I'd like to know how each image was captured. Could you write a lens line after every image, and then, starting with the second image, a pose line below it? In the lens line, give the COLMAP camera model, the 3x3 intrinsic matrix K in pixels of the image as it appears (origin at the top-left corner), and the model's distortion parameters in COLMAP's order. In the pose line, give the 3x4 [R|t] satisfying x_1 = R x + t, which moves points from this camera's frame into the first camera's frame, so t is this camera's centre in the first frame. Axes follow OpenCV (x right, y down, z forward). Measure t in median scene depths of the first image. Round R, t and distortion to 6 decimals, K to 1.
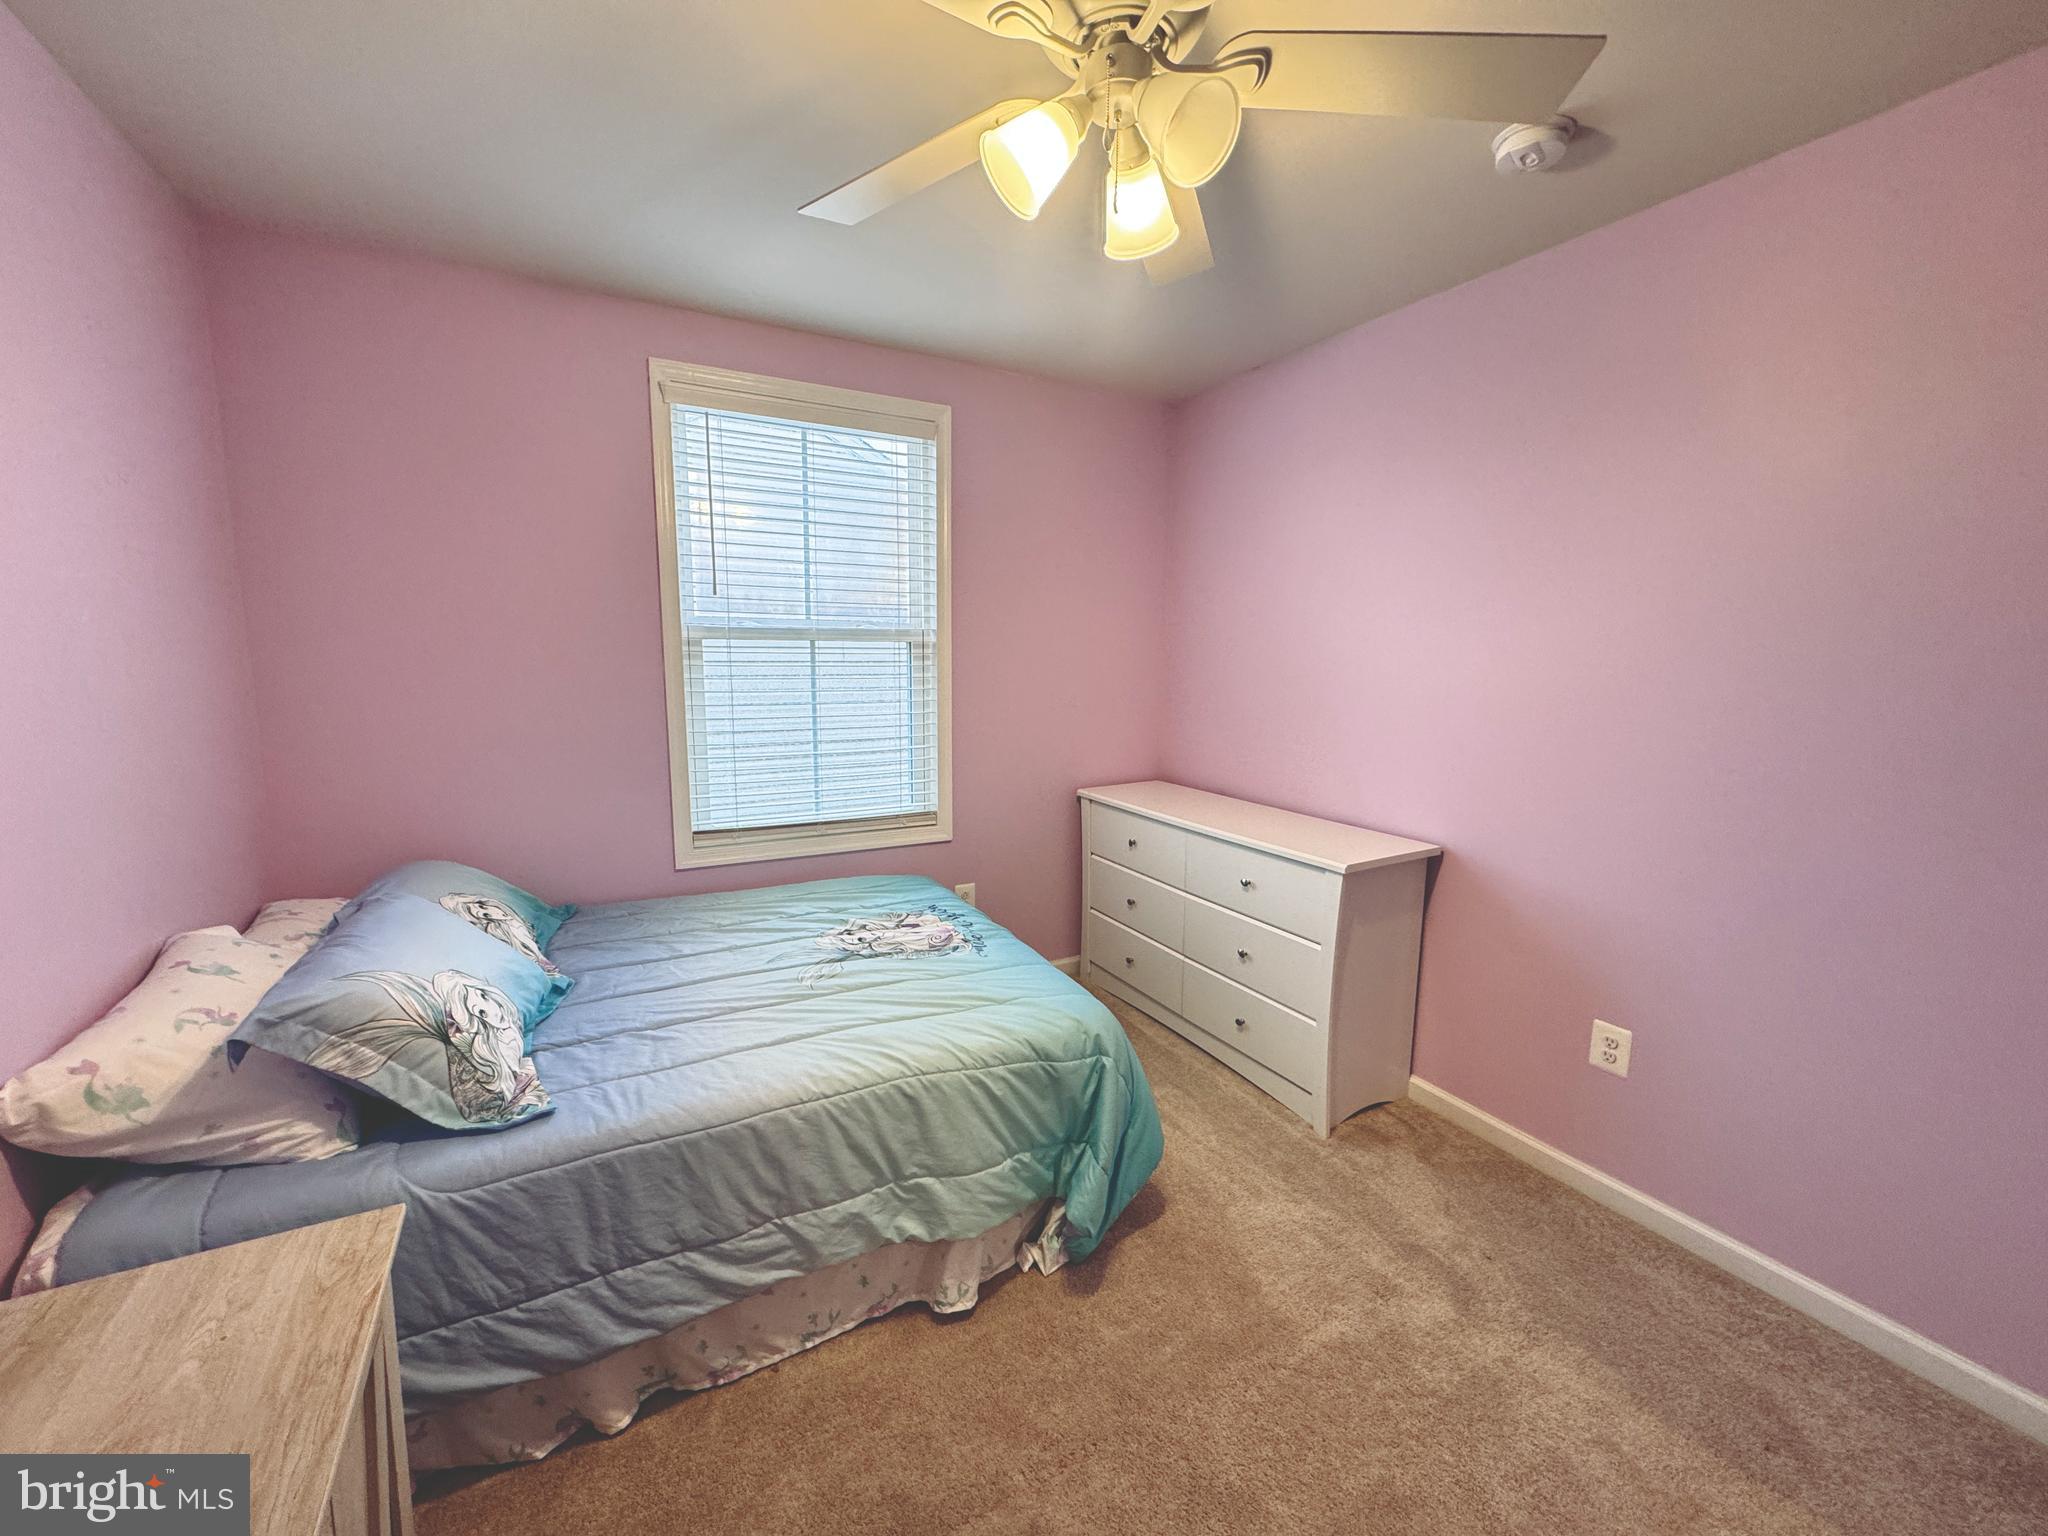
lens RADIAL K [[812.3, 0, 1024.0], [0, 812.3, 768.0], [0, 0, 1]] dist [-0.002590, 0.000884]
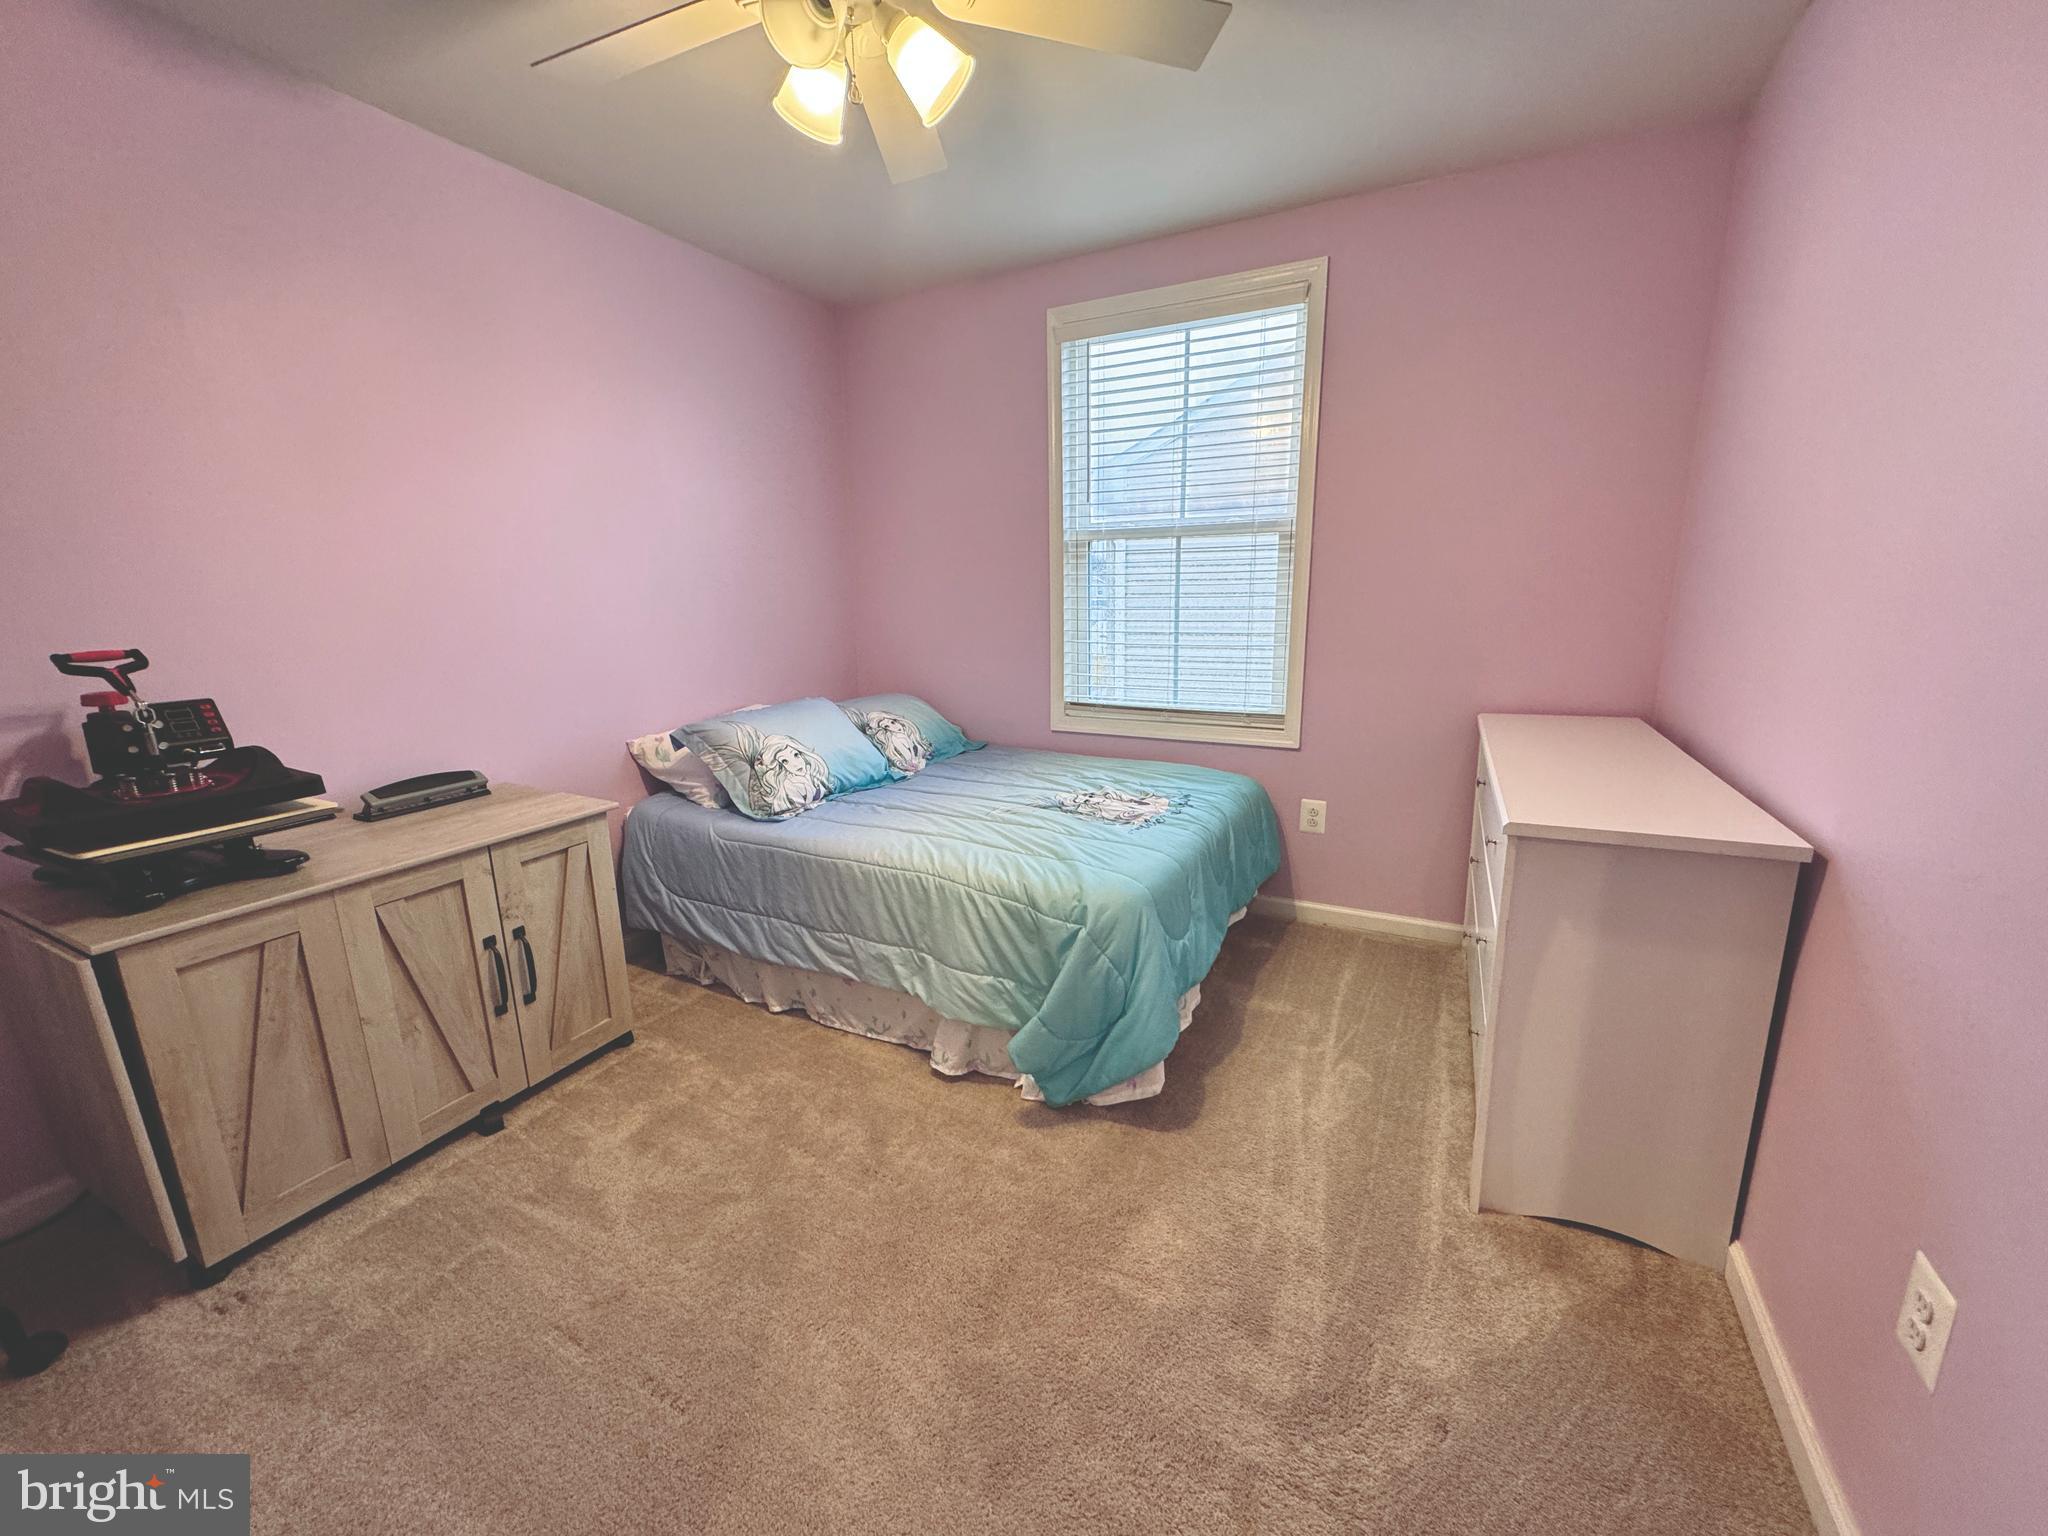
lens RADIAL K [[812.3, 0, 1024.0], [0, 812.3, 768.0], [0, 0, 1]] dist [-0.002590, 0.000884]
pose [[0.555566, 0.160909, -0.815754, 0.901499], [-0.097061, 0.986939, 0.128572, 0.039217], [0.825788, 0.007748, 0.563928, 0.391684]]
